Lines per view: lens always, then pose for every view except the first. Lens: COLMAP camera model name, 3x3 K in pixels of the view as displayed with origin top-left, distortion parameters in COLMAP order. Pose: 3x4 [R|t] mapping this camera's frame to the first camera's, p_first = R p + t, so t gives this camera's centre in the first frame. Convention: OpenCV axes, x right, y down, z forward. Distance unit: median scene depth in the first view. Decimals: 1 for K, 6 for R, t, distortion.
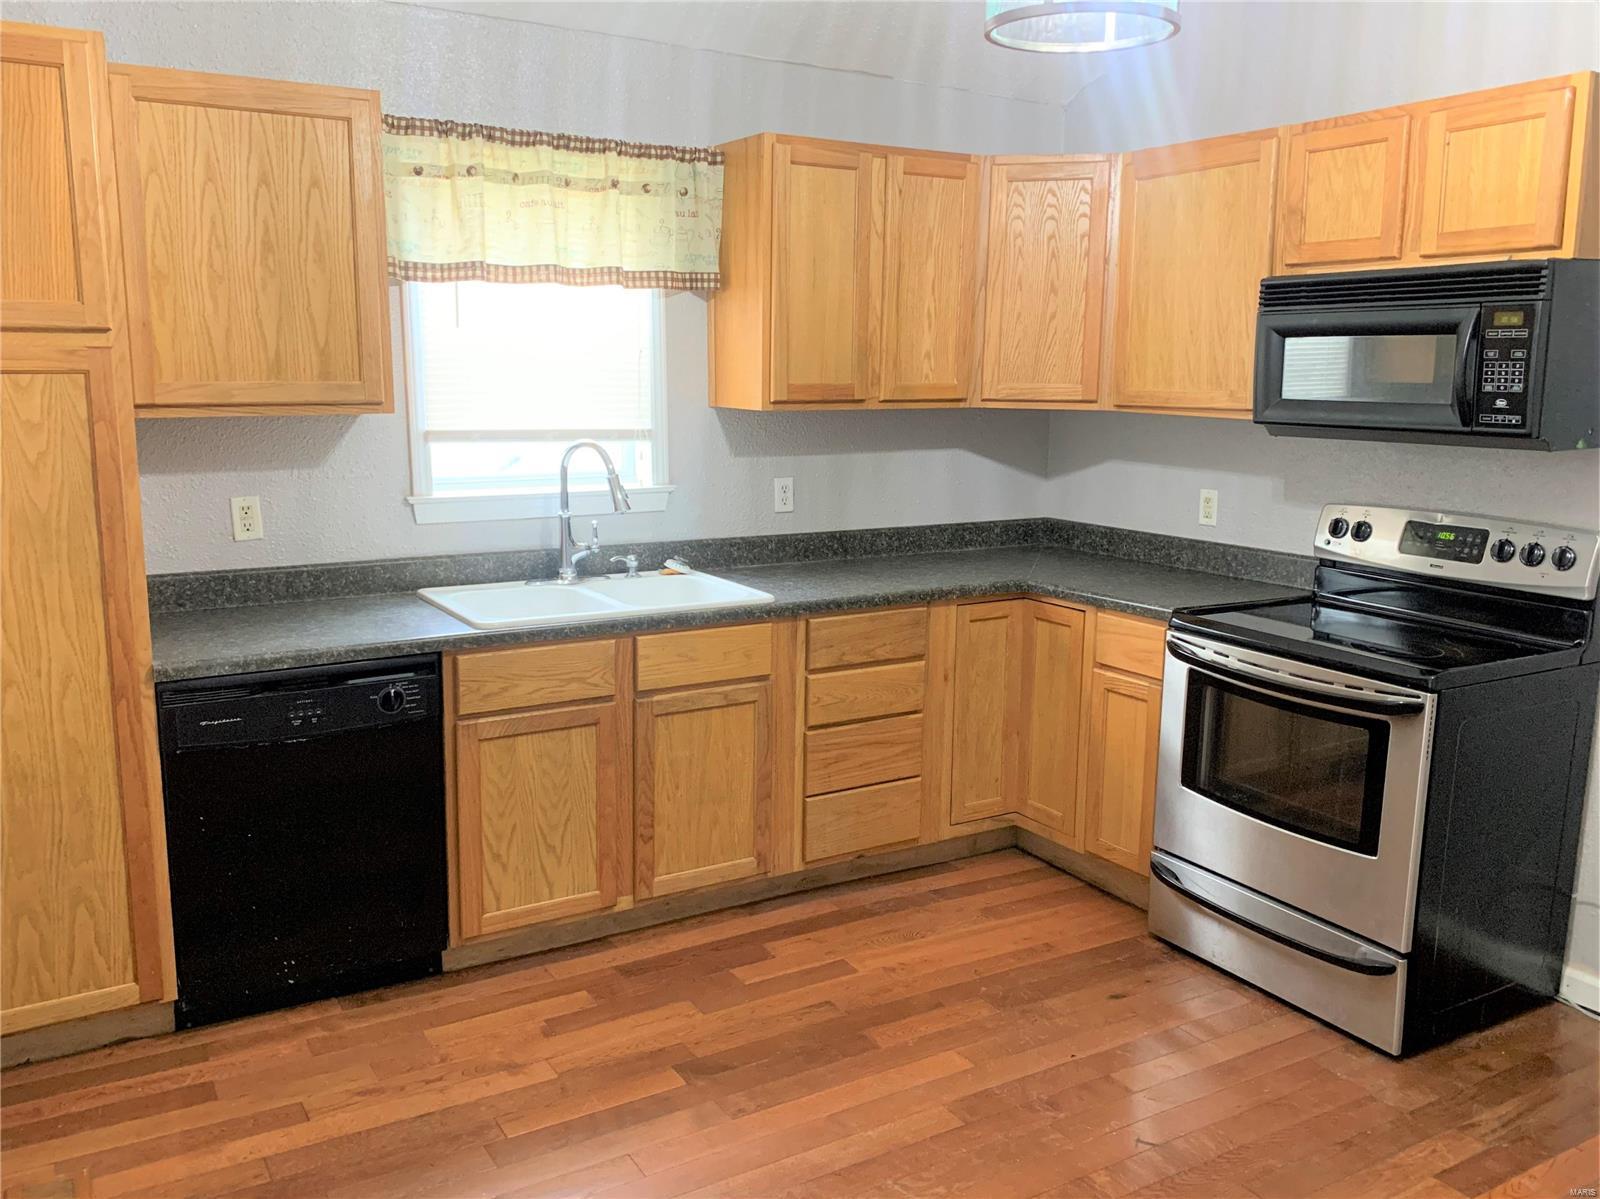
lens RADIAL K [[1248.4, 0, 794.0], [0, 1248.4, 600.9], [0, 0, 1]] dist [0.031336, -0.029709]
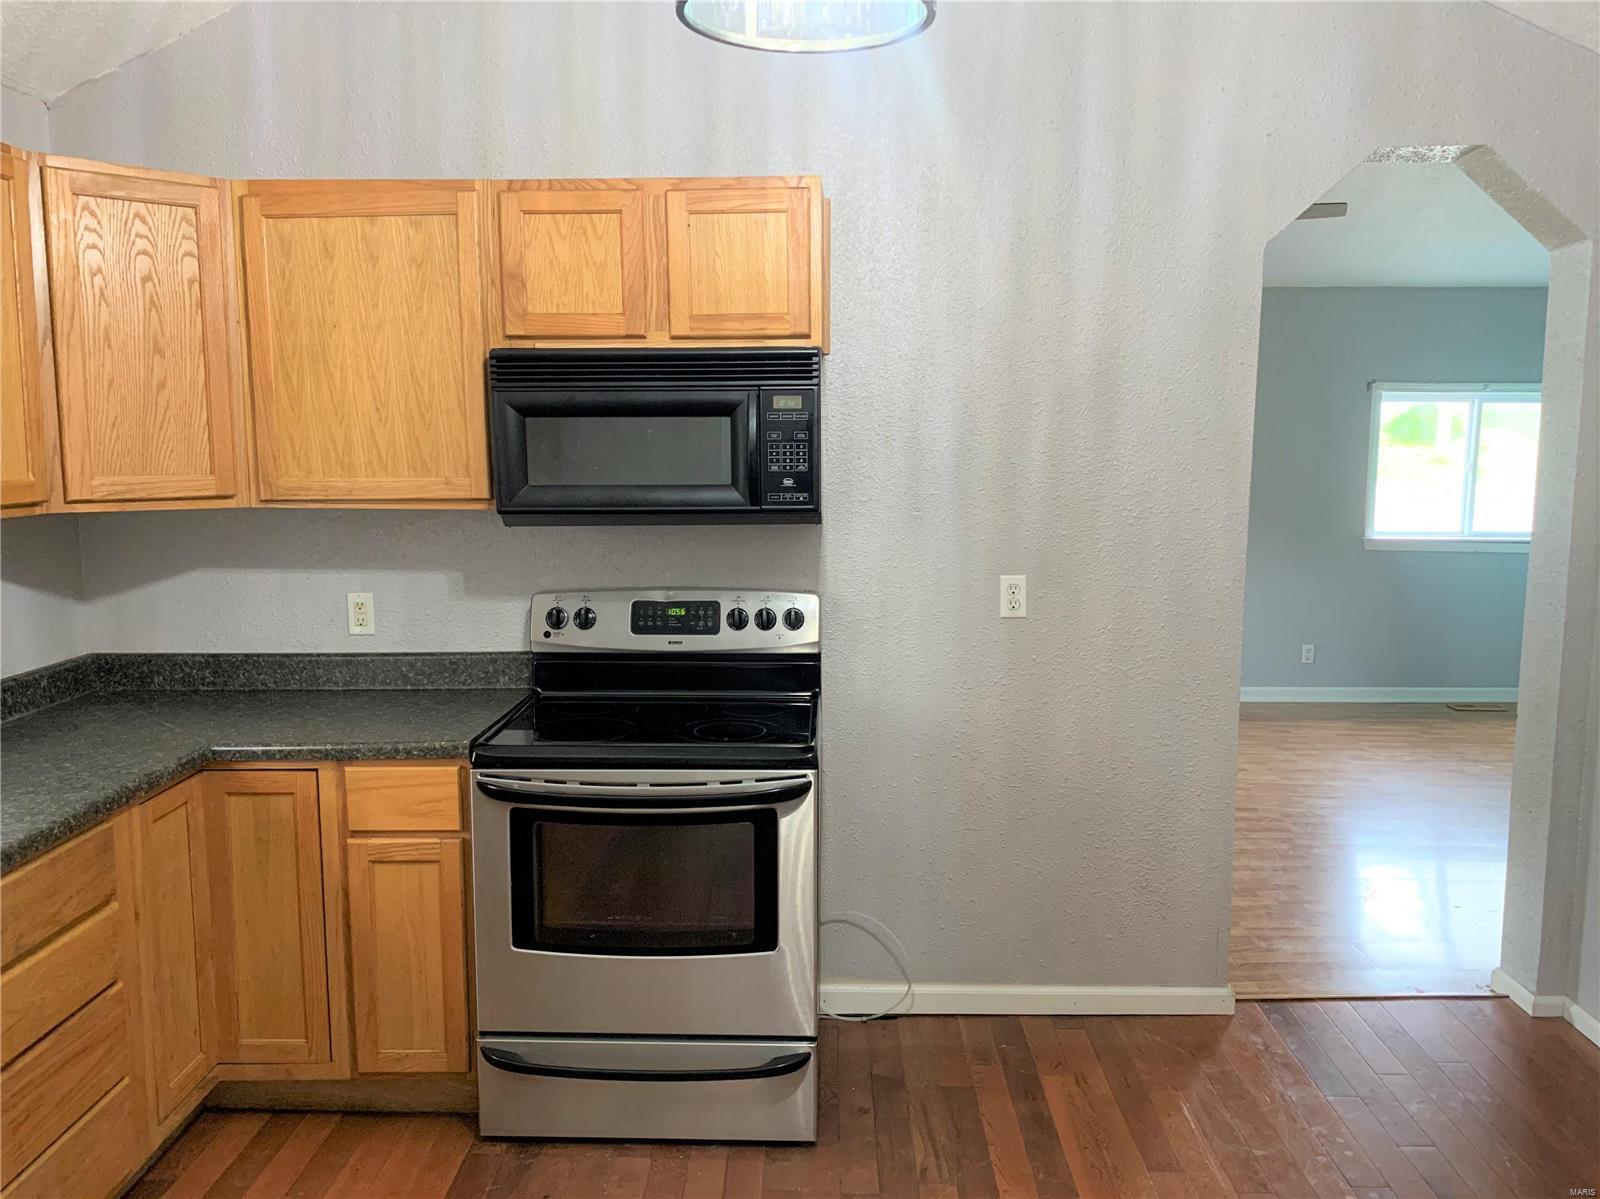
lens RADIAL K [[1209.0, 0, 799.2], [0, 1209.0, 604.9], [0, 0, 1]] dist [0.104935, -0.184029]
pose [[0.559508, -0.124757, 0.819382, -0.214108], [0.166690, 0.985344, 0.036203, -0.072456], [-0.811890, 0.116327, 0.572104, 0.339362]]
